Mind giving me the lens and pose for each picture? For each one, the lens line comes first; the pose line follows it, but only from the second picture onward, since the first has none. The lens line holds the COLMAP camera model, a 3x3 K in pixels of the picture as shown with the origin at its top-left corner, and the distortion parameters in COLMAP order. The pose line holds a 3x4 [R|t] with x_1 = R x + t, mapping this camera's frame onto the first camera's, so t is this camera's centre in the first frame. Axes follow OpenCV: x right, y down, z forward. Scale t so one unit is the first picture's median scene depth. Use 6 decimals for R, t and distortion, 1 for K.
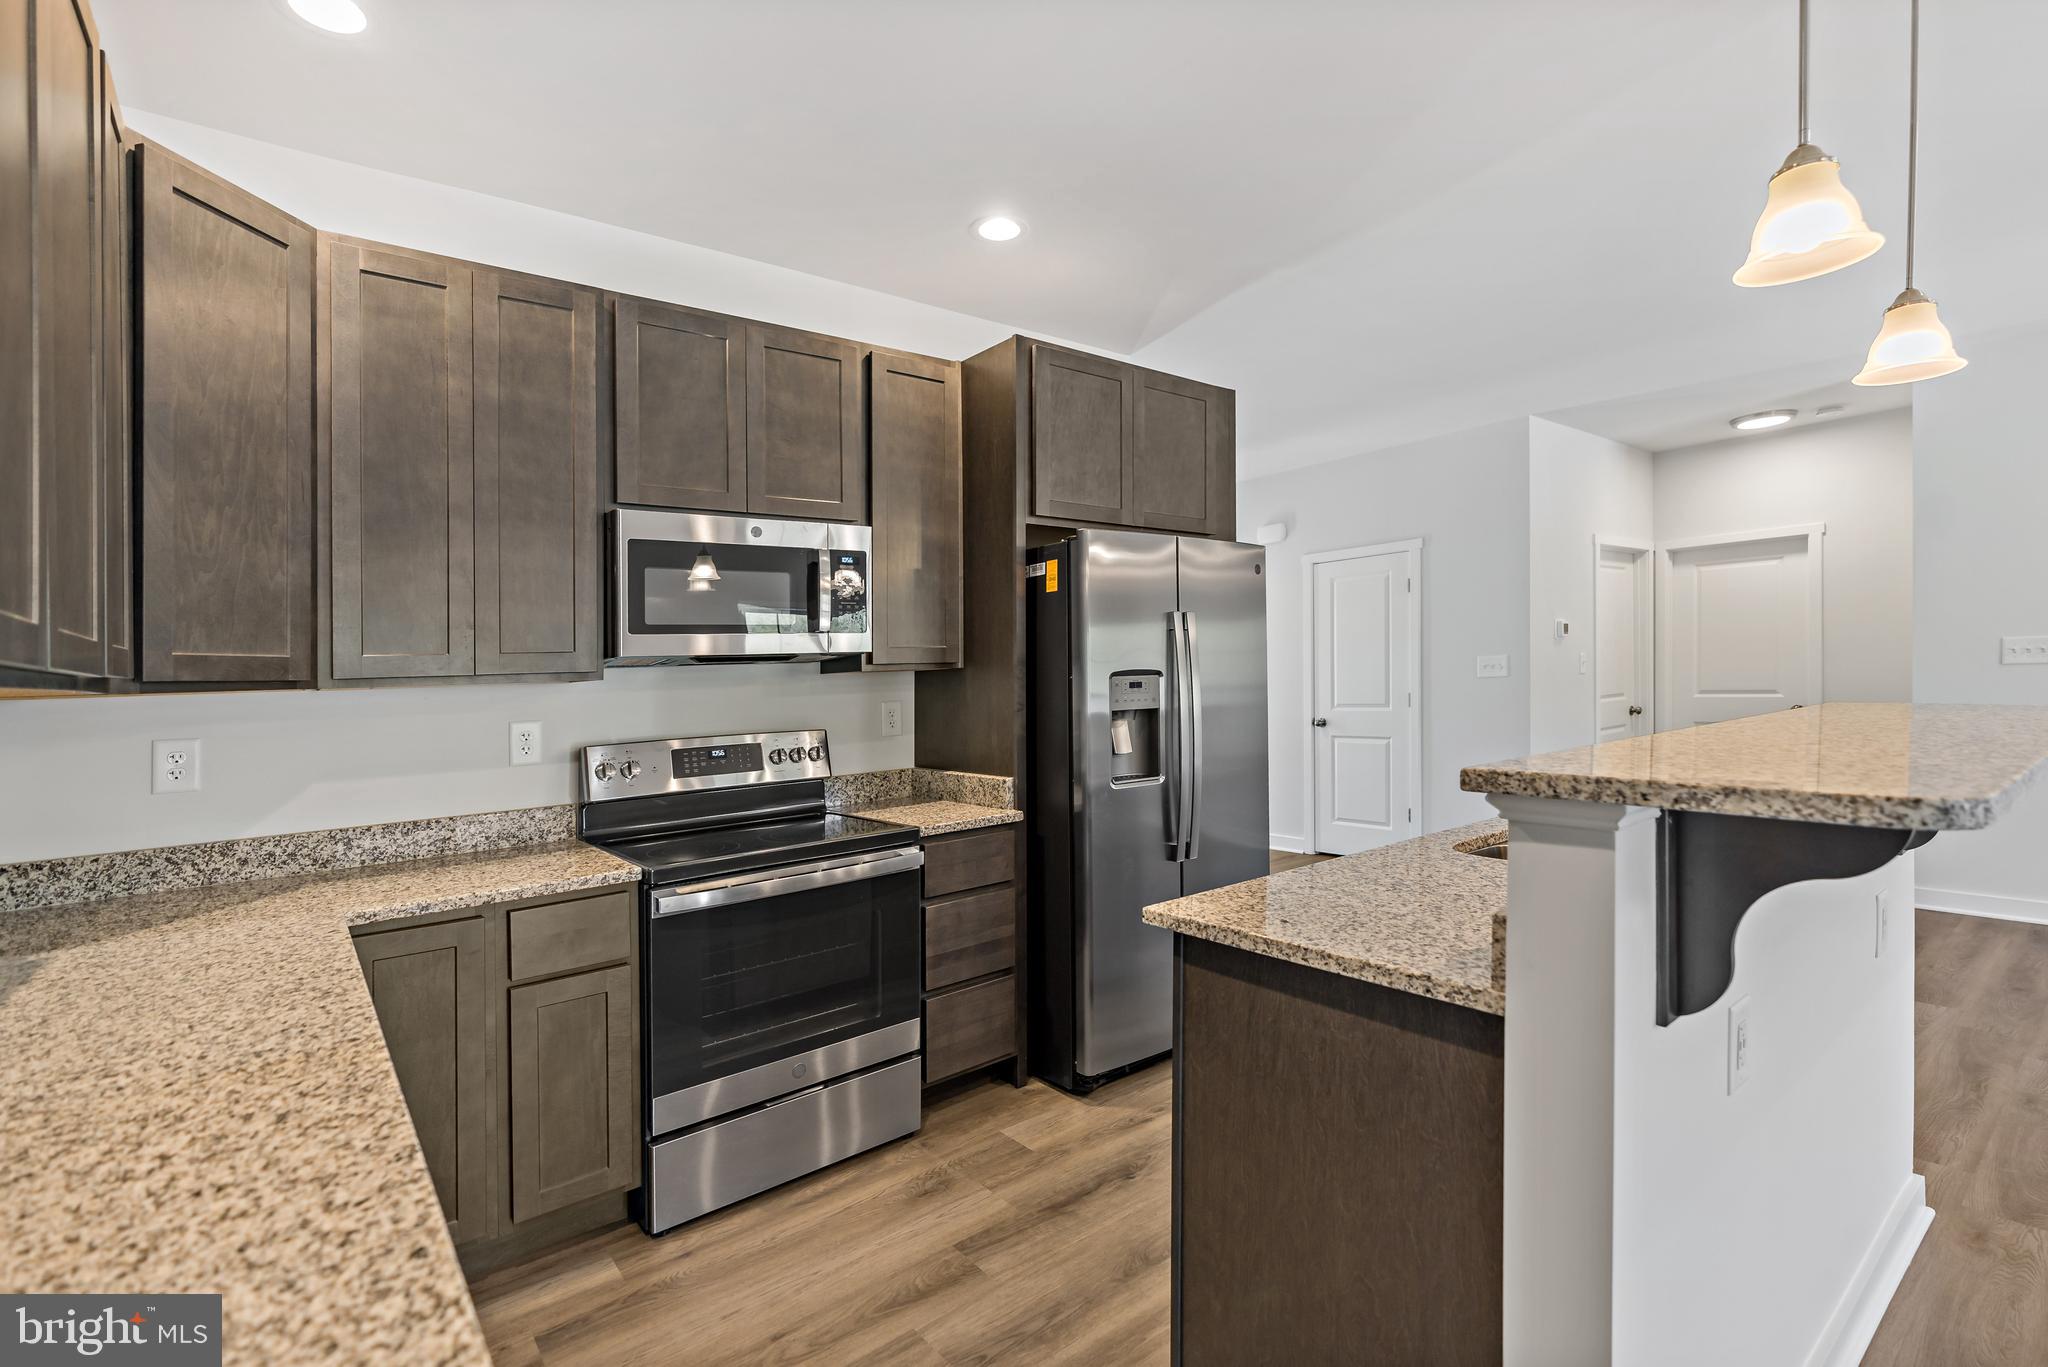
lens RADIAL K [[941.0, 0, 1030.6], [0, 941.0, 687.9], [0, 0, 1]] dist [-0.007204, -0.000728]
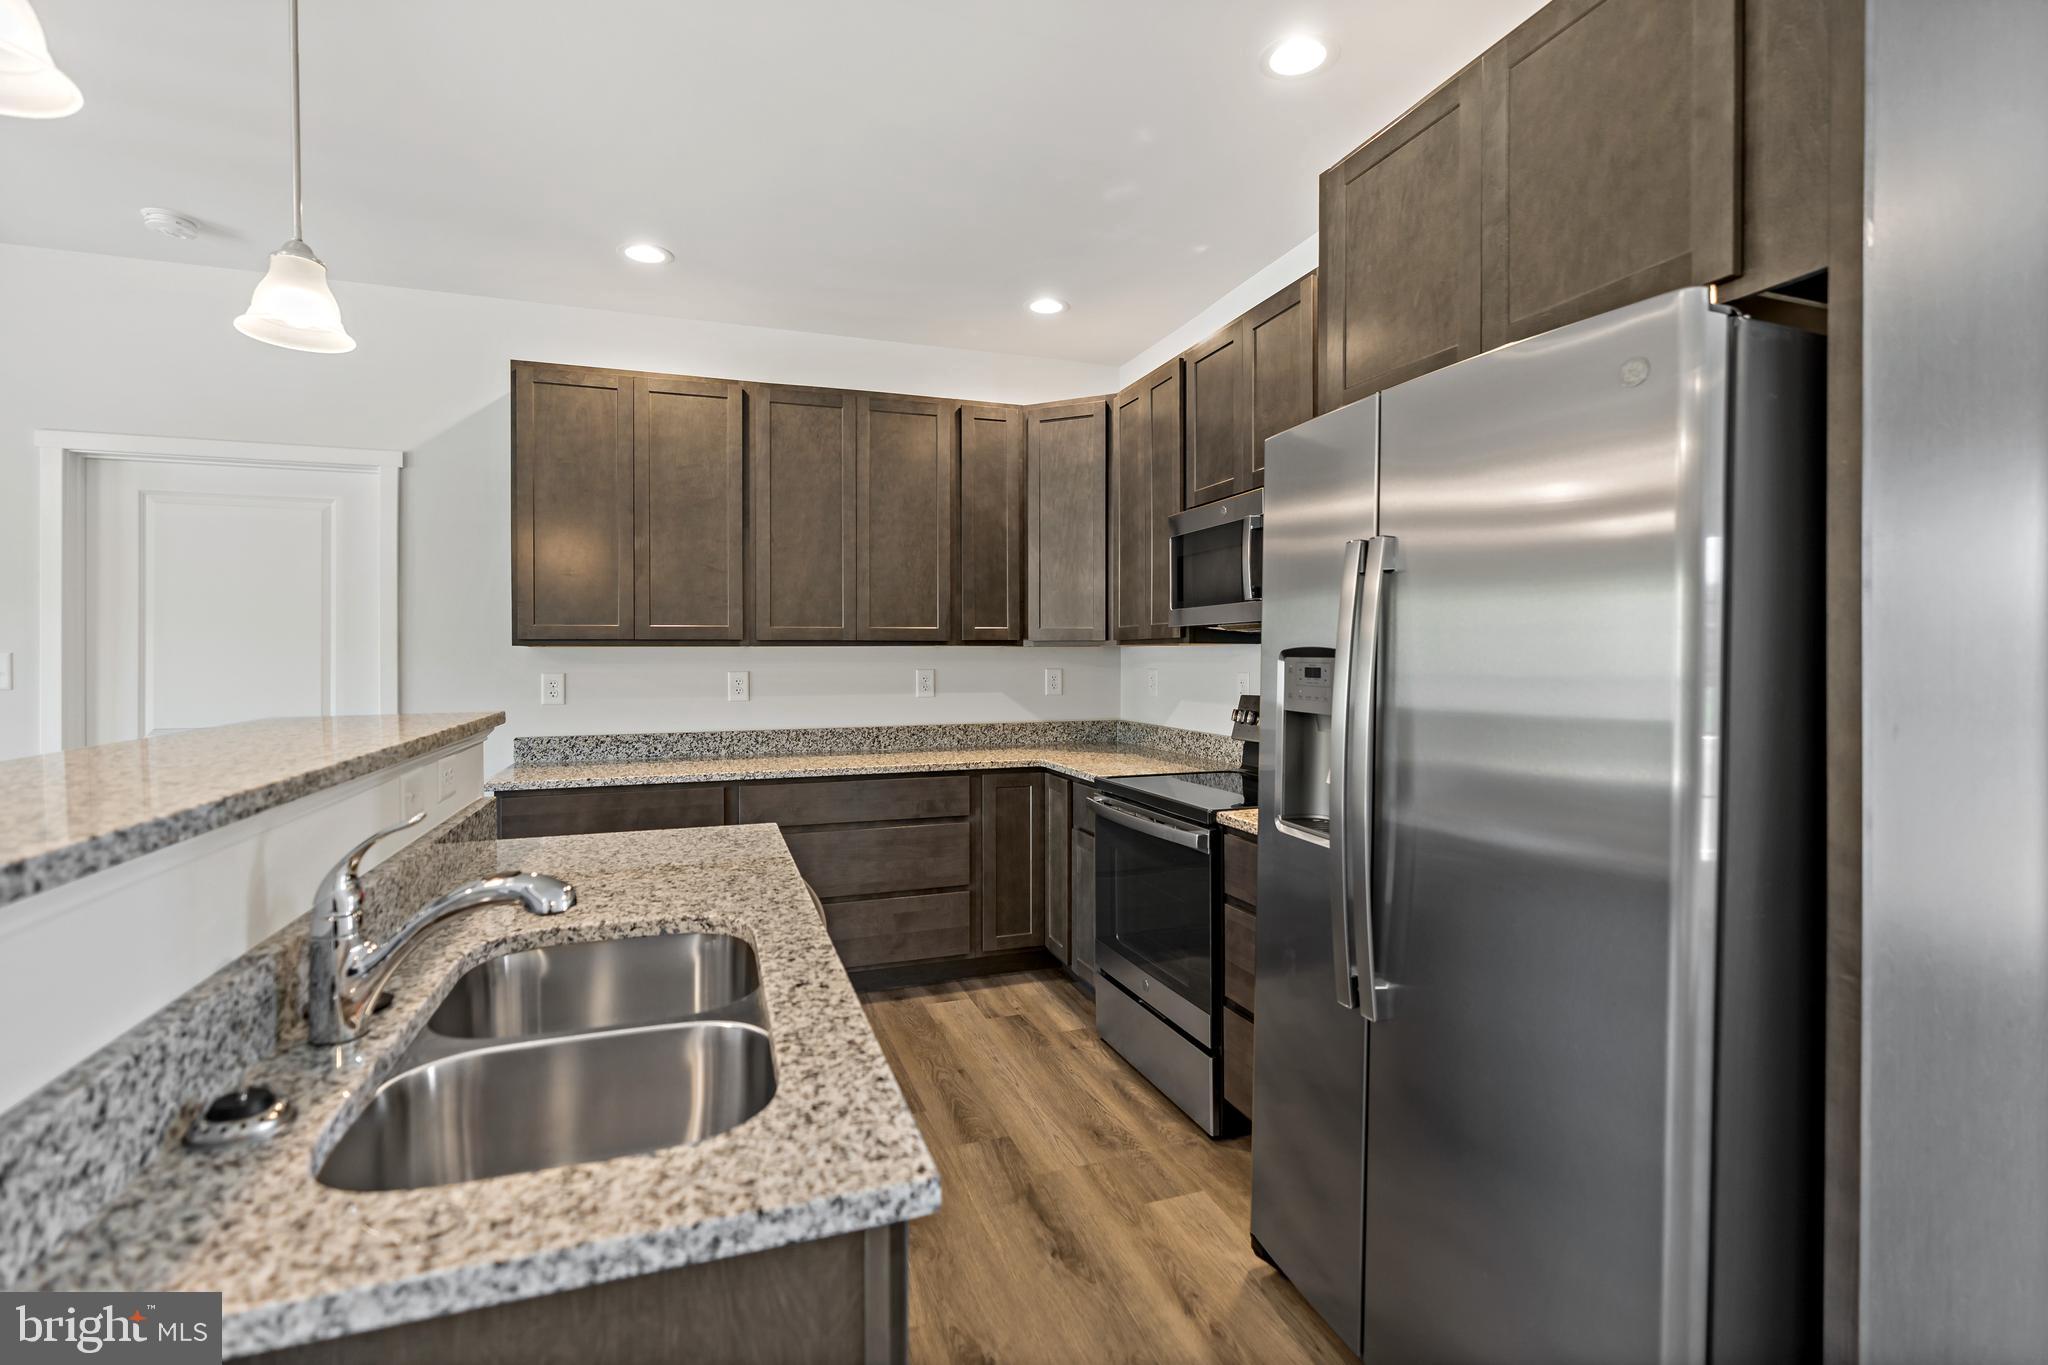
lens RADIAL K [[951.7, 0, 1026.6], [0, 951.7, 630.6], [0, 0, 1]] dist [0.000806, 0.000018]
pose [[-0.331999, 0.013214, -0.943187, 0.507478], [0.000693, 0.999905, 0.013765, -0.026284], [0.943279, 0.003916, -0.331977, 0.701988]]
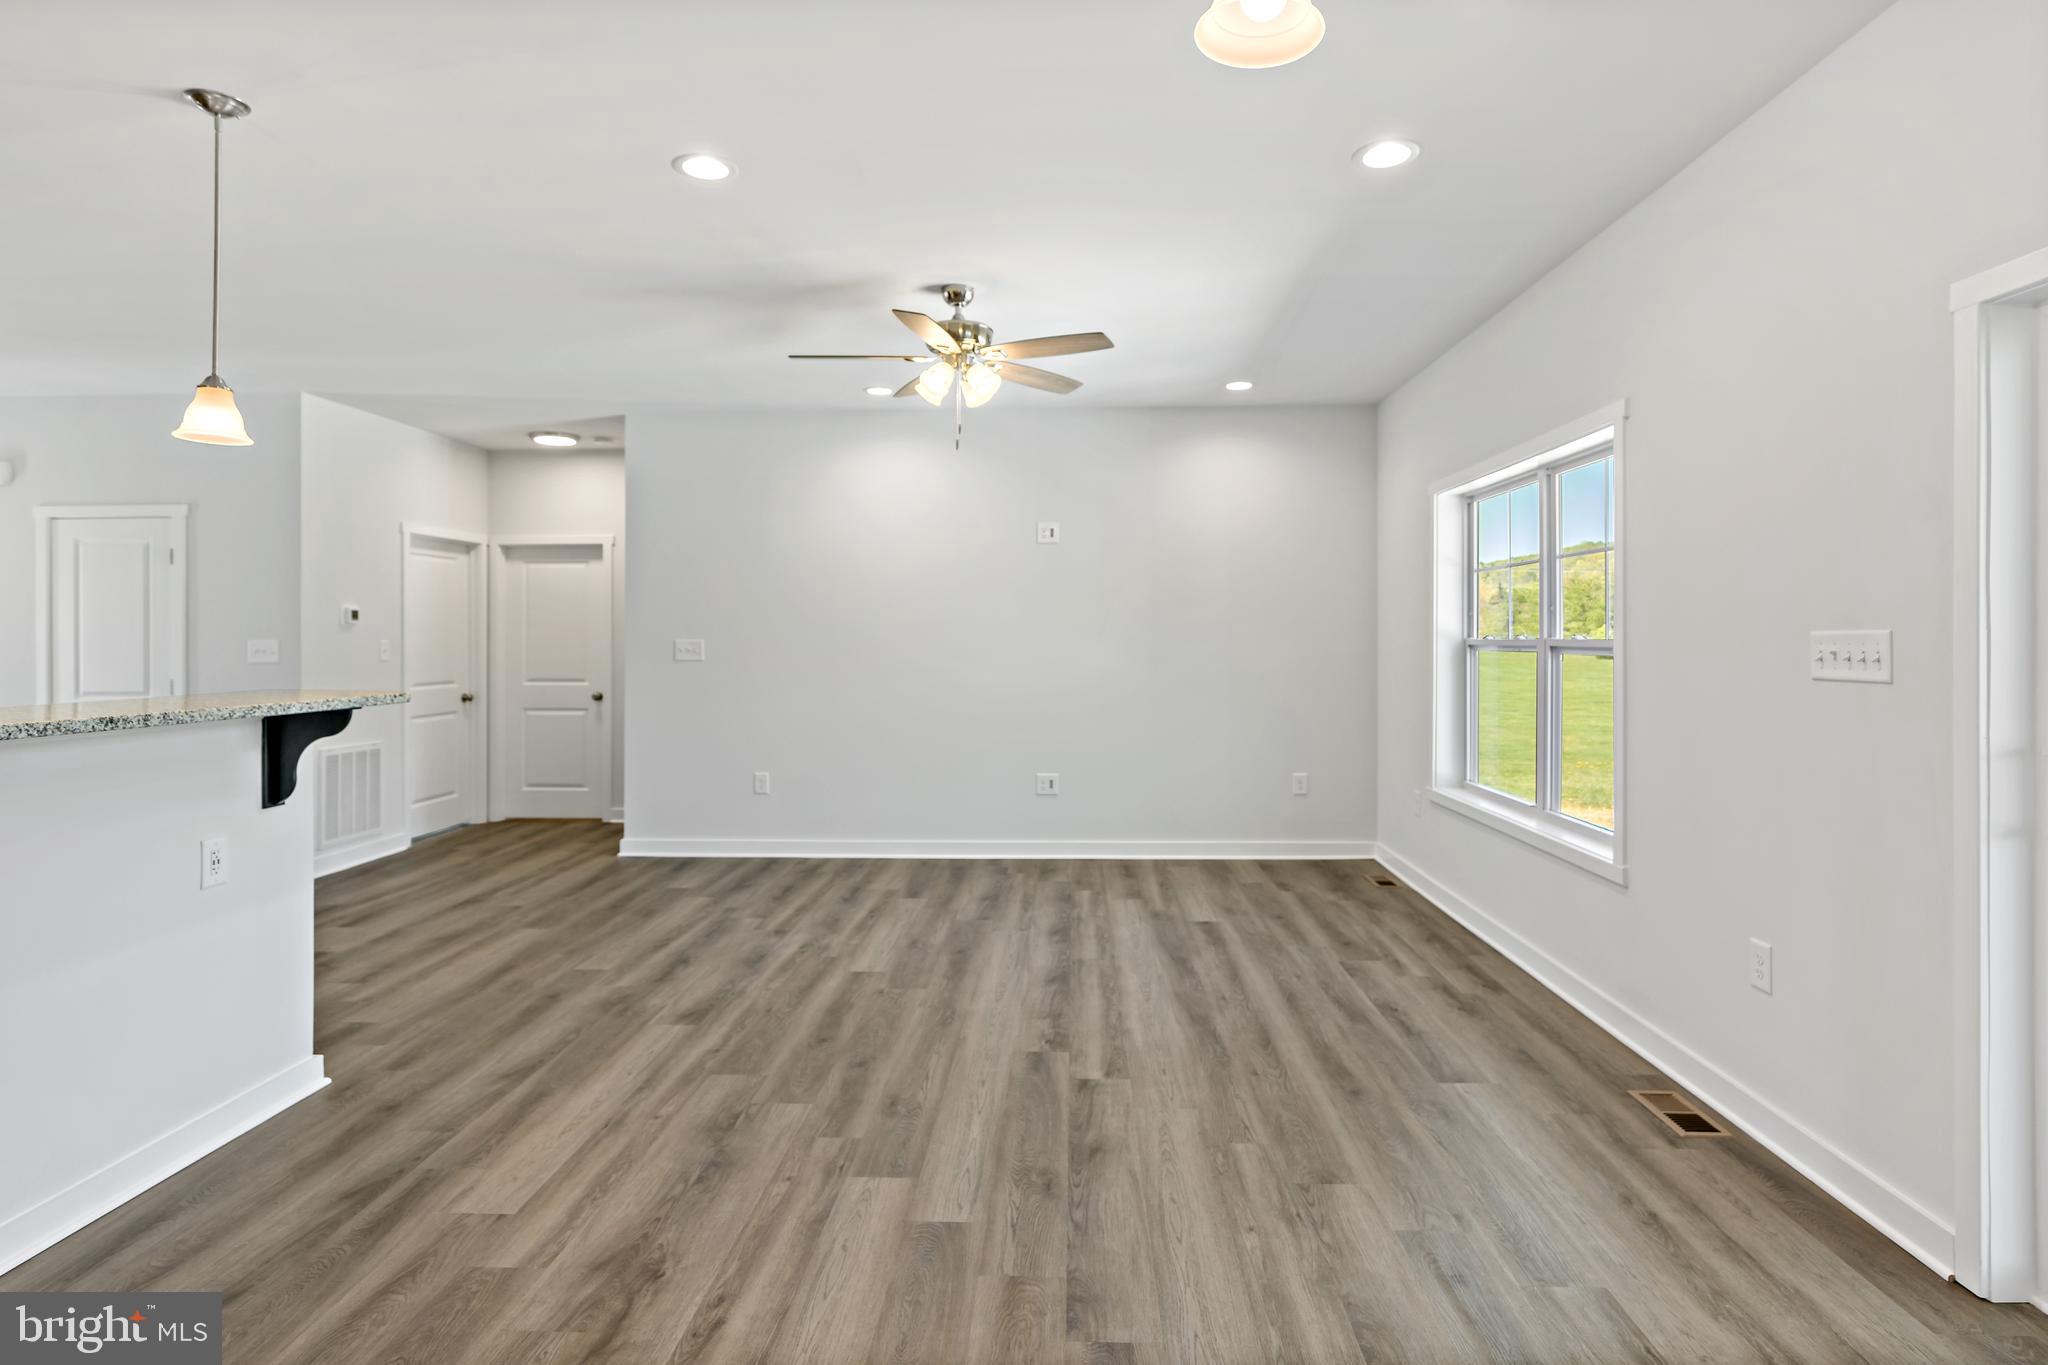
lens RADIAL K [[1083.3, 0, 1022.2], [0, 1083.3, 665.2], [0, 0, 1]] dist [0.000494, 0.000253]
pose [[0.655806, 0.016926, 0.754739, 0.222342], [-0.010165, 0.999856, -0.013591, -0.003183], [-0.754861, 0.001241, 0.655884, -0.354403]]
